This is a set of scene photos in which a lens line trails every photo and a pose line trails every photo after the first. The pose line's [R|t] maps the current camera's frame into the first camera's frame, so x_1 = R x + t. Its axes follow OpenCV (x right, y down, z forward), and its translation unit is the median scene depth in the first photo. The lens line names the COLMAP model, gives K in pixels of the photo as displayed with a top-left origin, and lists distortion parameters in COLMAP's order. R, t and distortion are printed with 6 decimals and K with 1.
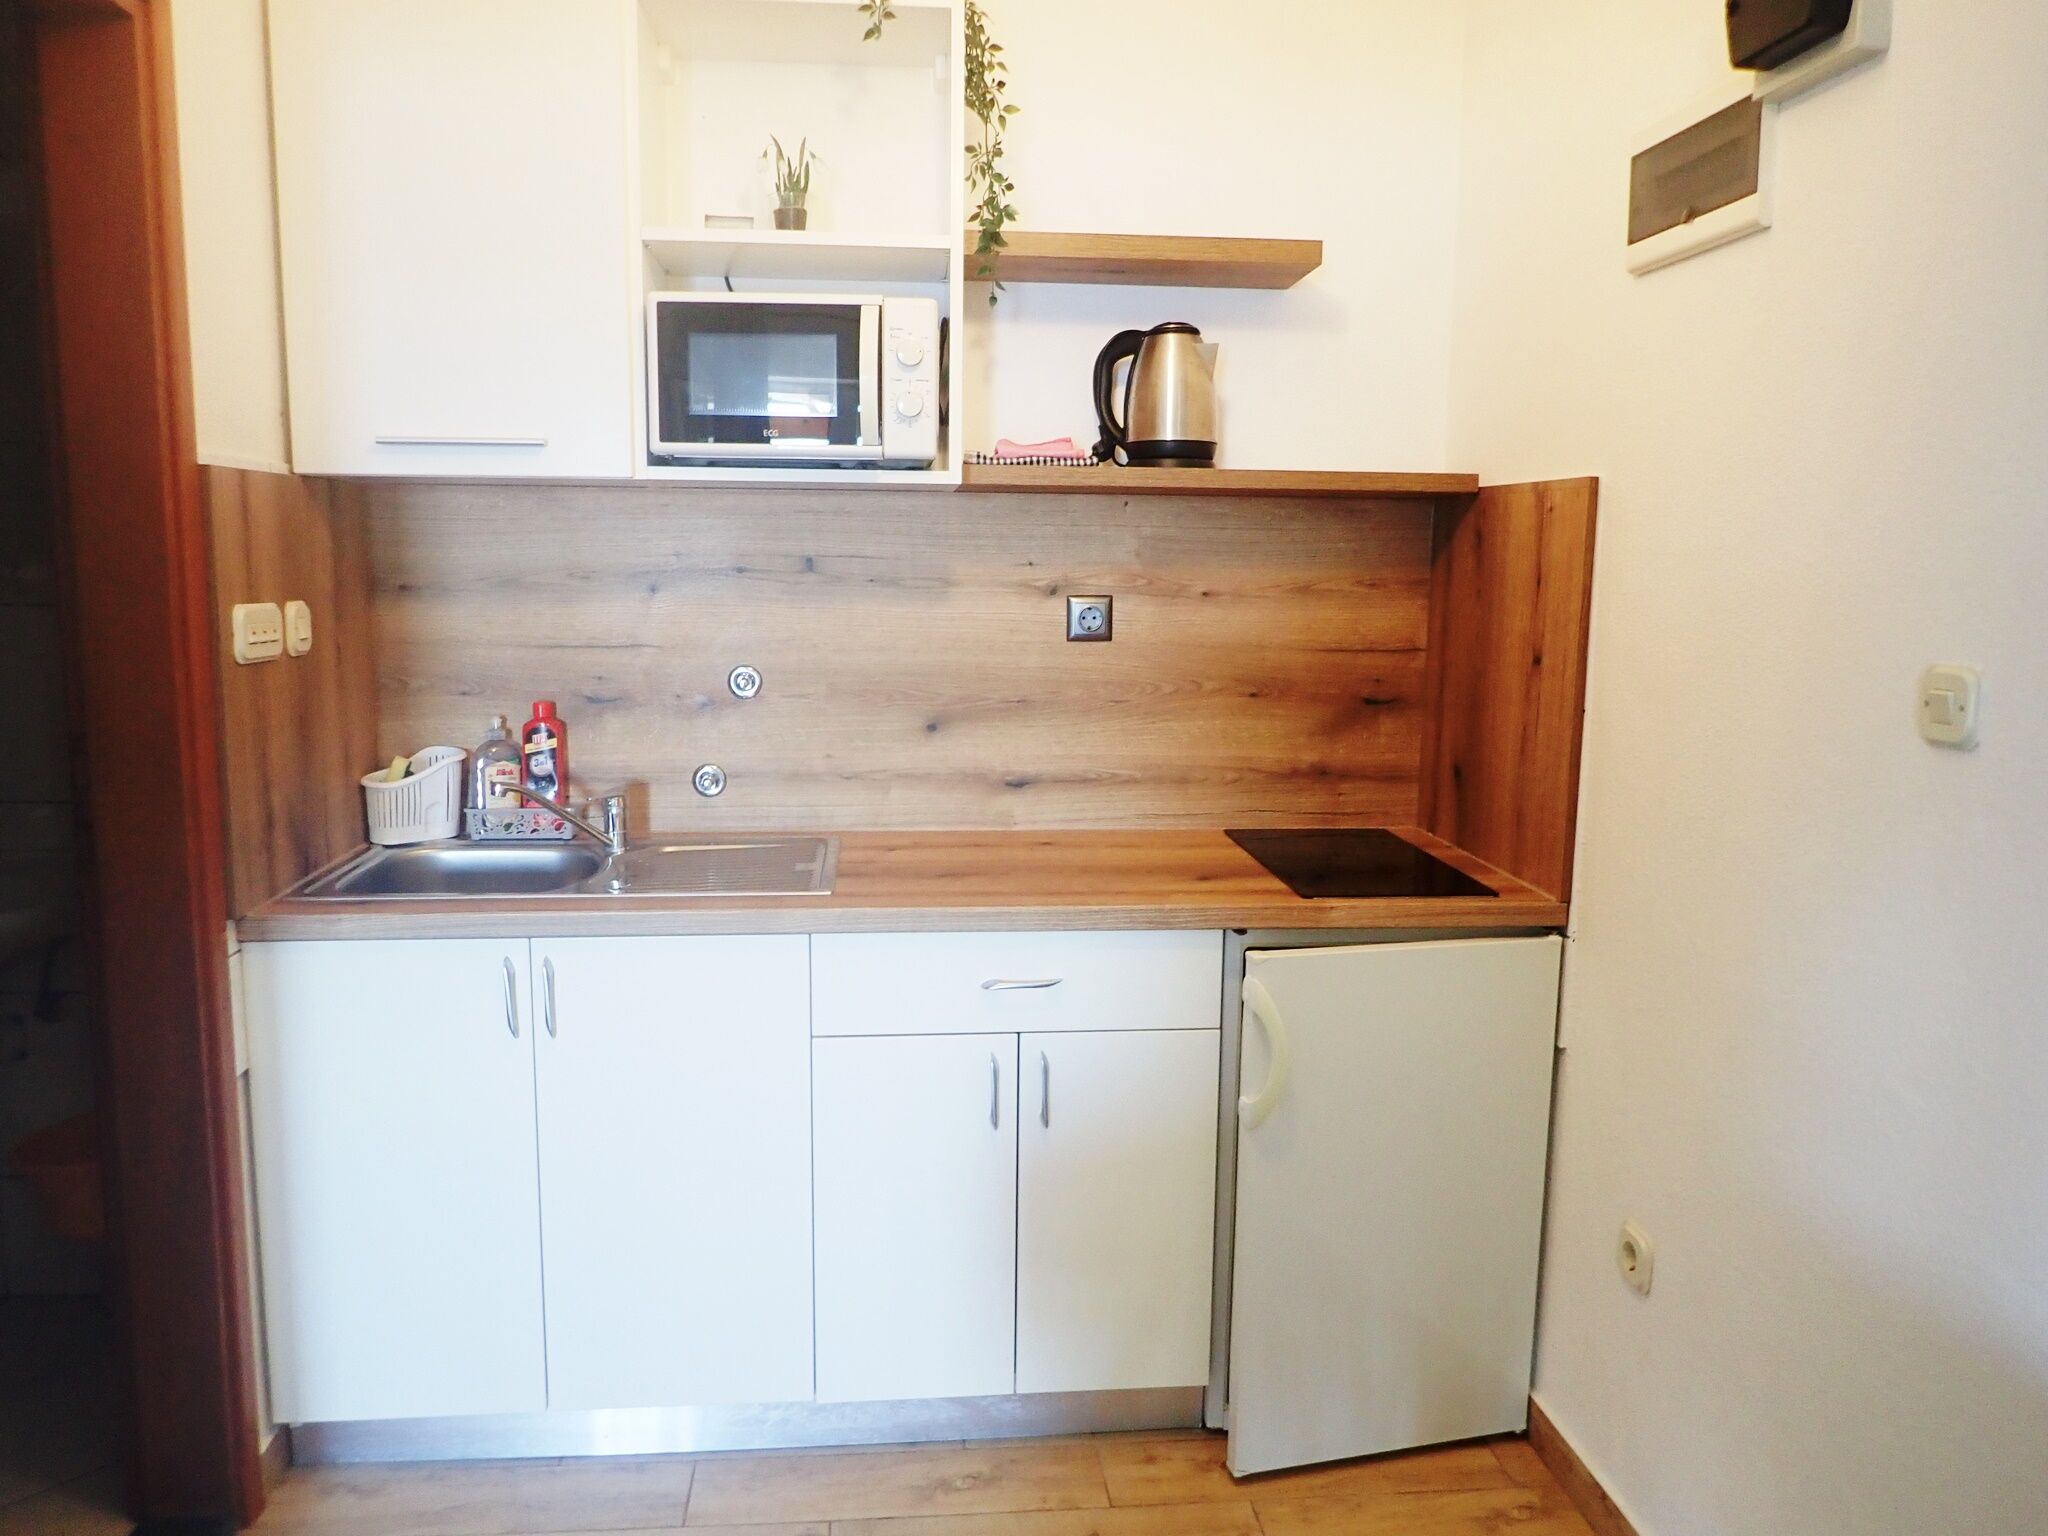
lens RADIAL K [[1504.8, 0, 1024.0], [0, 1504.8, 768.0], [0, 0, 1]] dist [-0.002580, 0.001161]
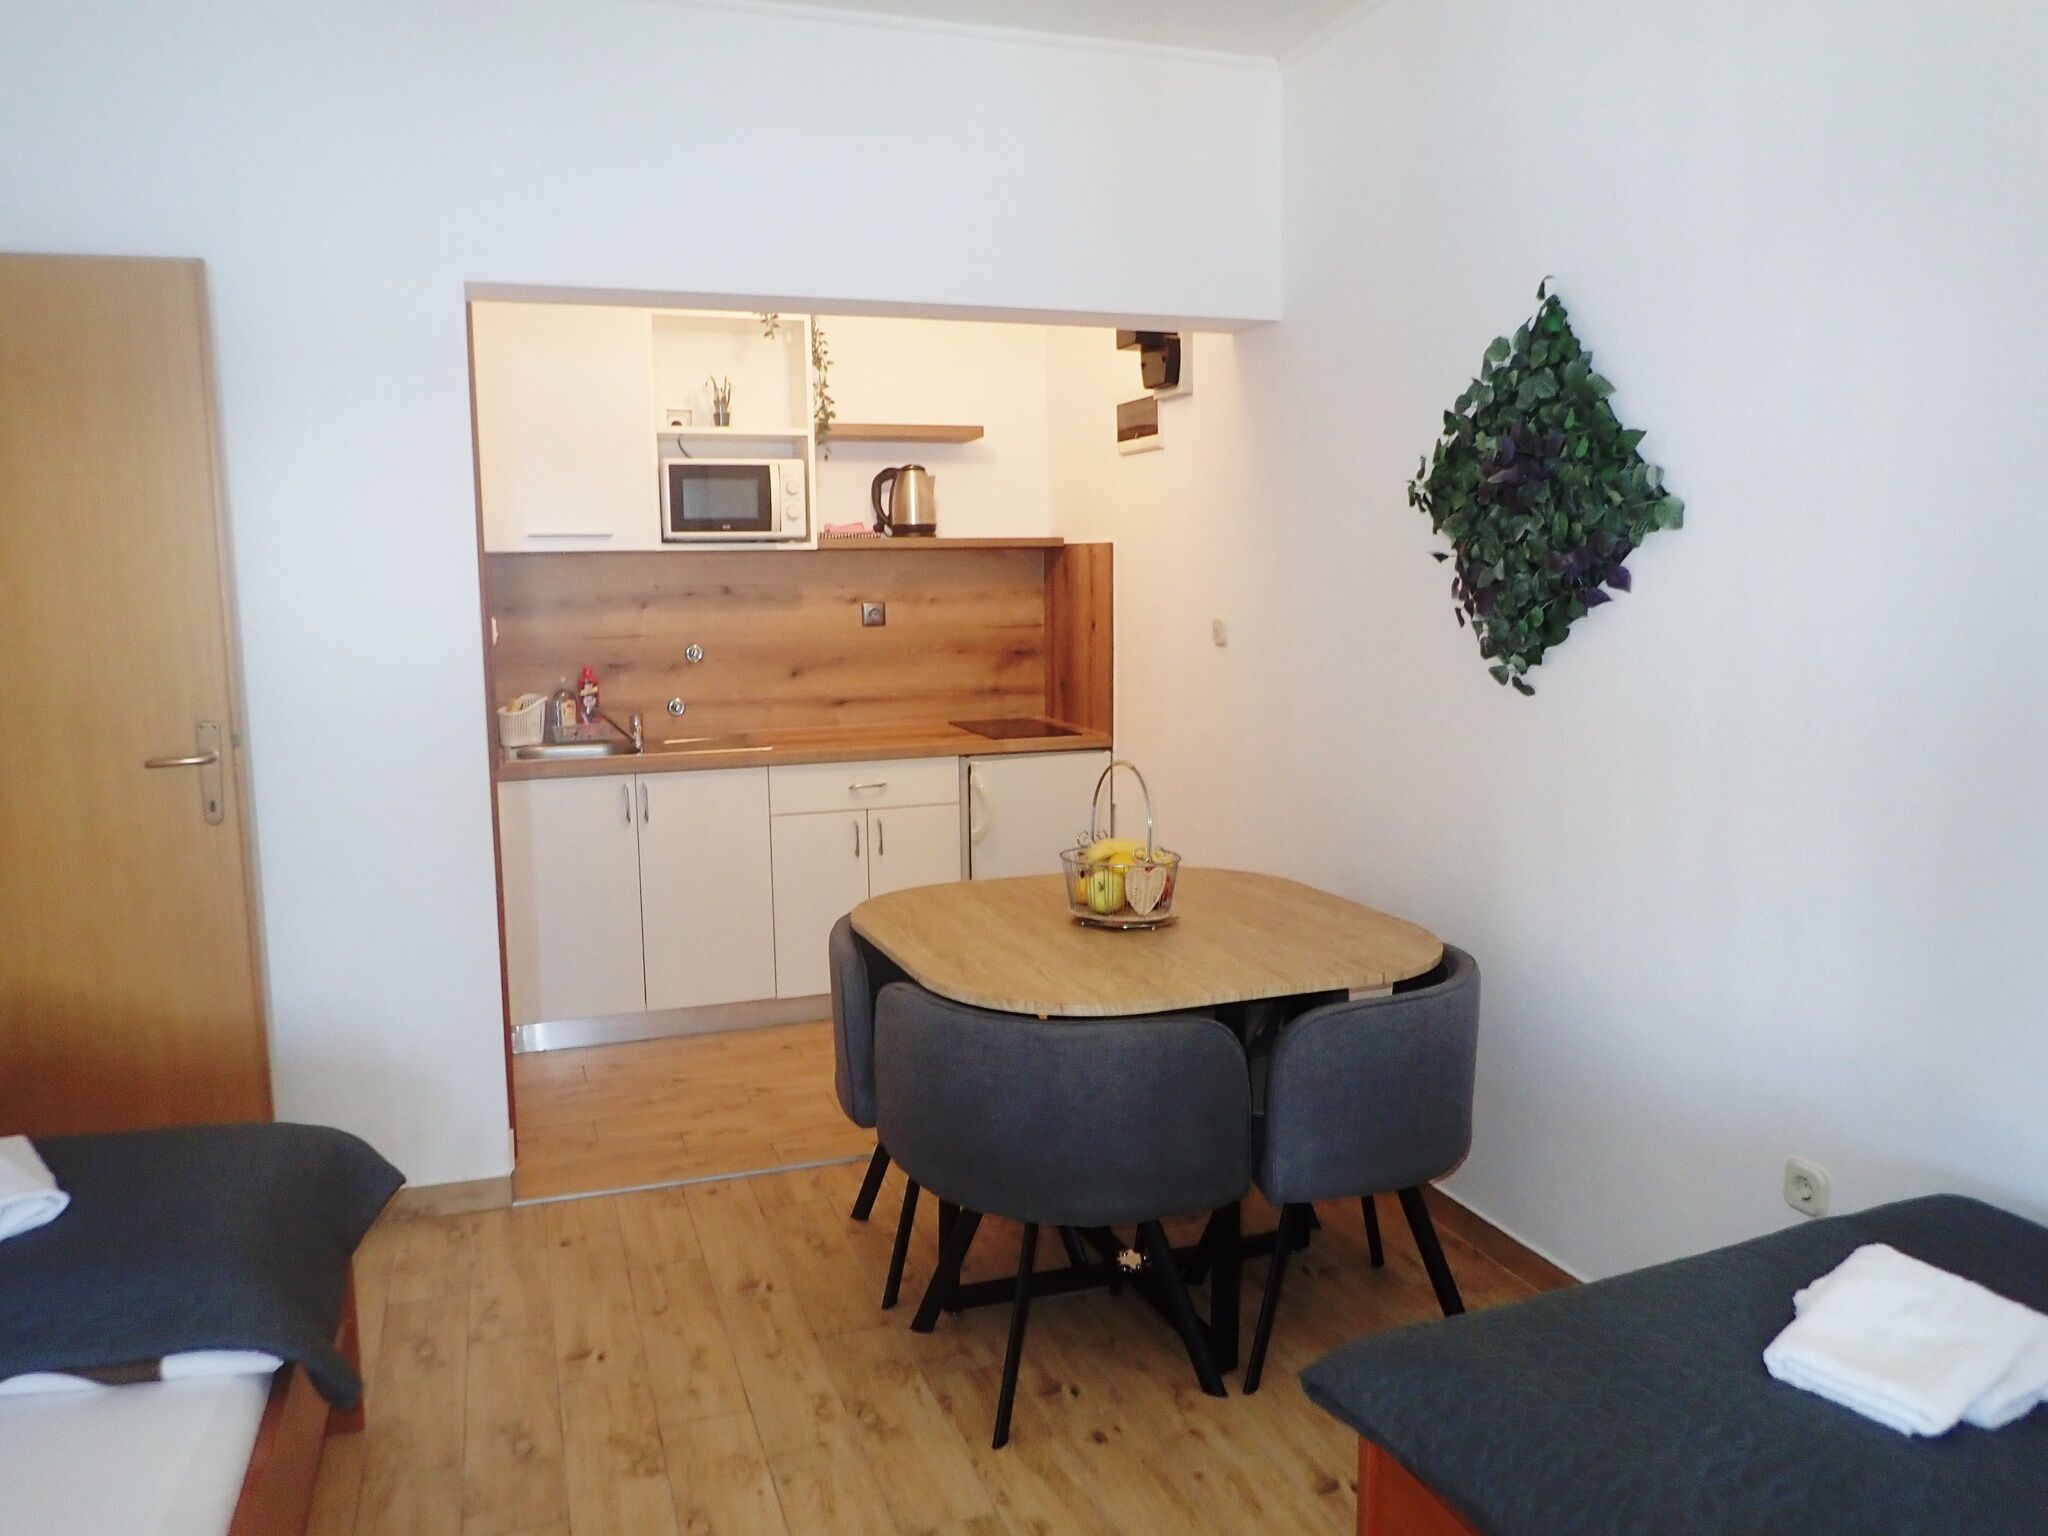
lens RADIAL K [[1504.8, 0, 1024.0], [0, 1504.8, 768.0], [0, 0, 1]] dist [-0.002580, 0.001161]
pose [[0.970278, -0.054330, 0.235814, -0.250291], [0.055750, 0.998445, 0.000644, 0.113283], [-0.235482, 0.012522, 0.971798, -0.973099]]
